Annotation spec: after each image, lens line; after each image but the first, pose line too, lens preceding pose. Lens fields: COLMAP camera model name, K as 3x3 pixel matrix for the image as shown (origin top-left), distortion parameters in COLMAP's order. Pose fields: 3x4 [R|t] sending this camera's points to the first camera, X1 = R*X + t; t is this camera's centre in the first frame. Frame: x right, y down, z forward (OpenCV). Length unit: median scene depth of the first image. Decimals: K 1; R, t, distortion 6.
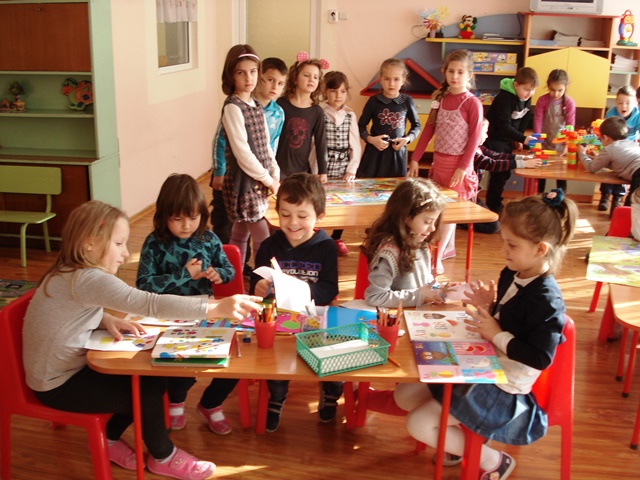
lens RADIAL K [[778.7, 0, 320.0], [0, 778.7, 240.0], [0, 0, 1]] dist [-0.022266, -0.208045]
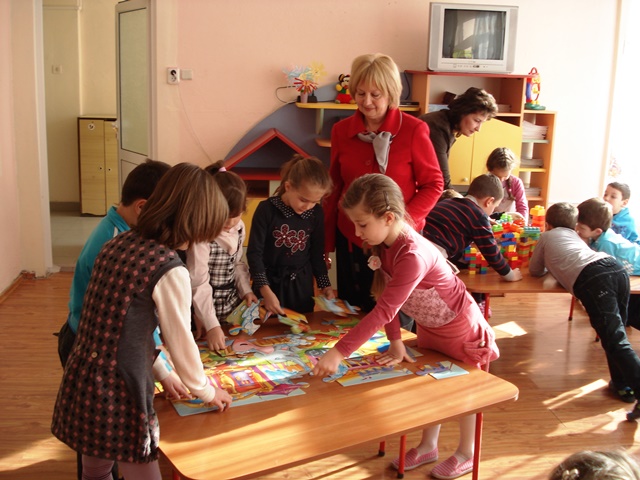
lens RADIAL K [[720.8, 0, 320.0], [0, 720.8, 240.0], [0, 0, 1]] dist [-0.059343, -0.031116]
pose [[0.963464, -0.055057, 0.262118, -0.043578], [0.066987, 0.997075, -0.036790, -0.096671], [-0.259326, 0.053004, 0.964334, 0.307040]]
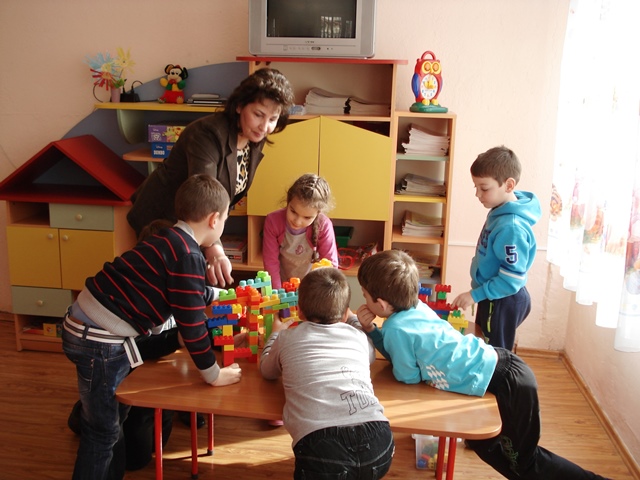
lens RADIAL K [[720.8, 0, 320.0], [0, 720.8, 240.0], [0, 0, 1]] dist [-0.059343, -0.031116]
pose [[0.999240, -0.003115, 0.038865, 0.298215], [0.005565, 0.997992, -0.063100, -0.123722], [-0.038590, 0.063269, 0.997250, 0.468943]]
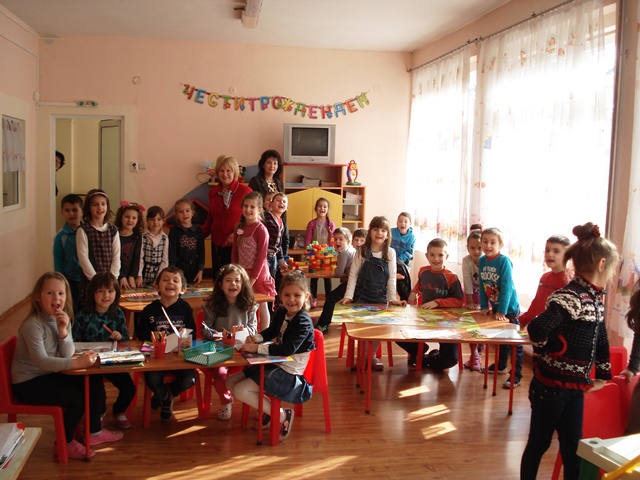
lens RADIAL K [[720.8, 0, 320.0], [0, 720.8, 240.0], [0, 0, 1]] dist [-0.059343, -0.031116]
pose [[0.952696, -0.030880, 0.302352, -0.058984], [0.080974, 0.984657, -0.154579, 0.043822], [-0.292940, 0.171750, 0.940579, -0.203350]]
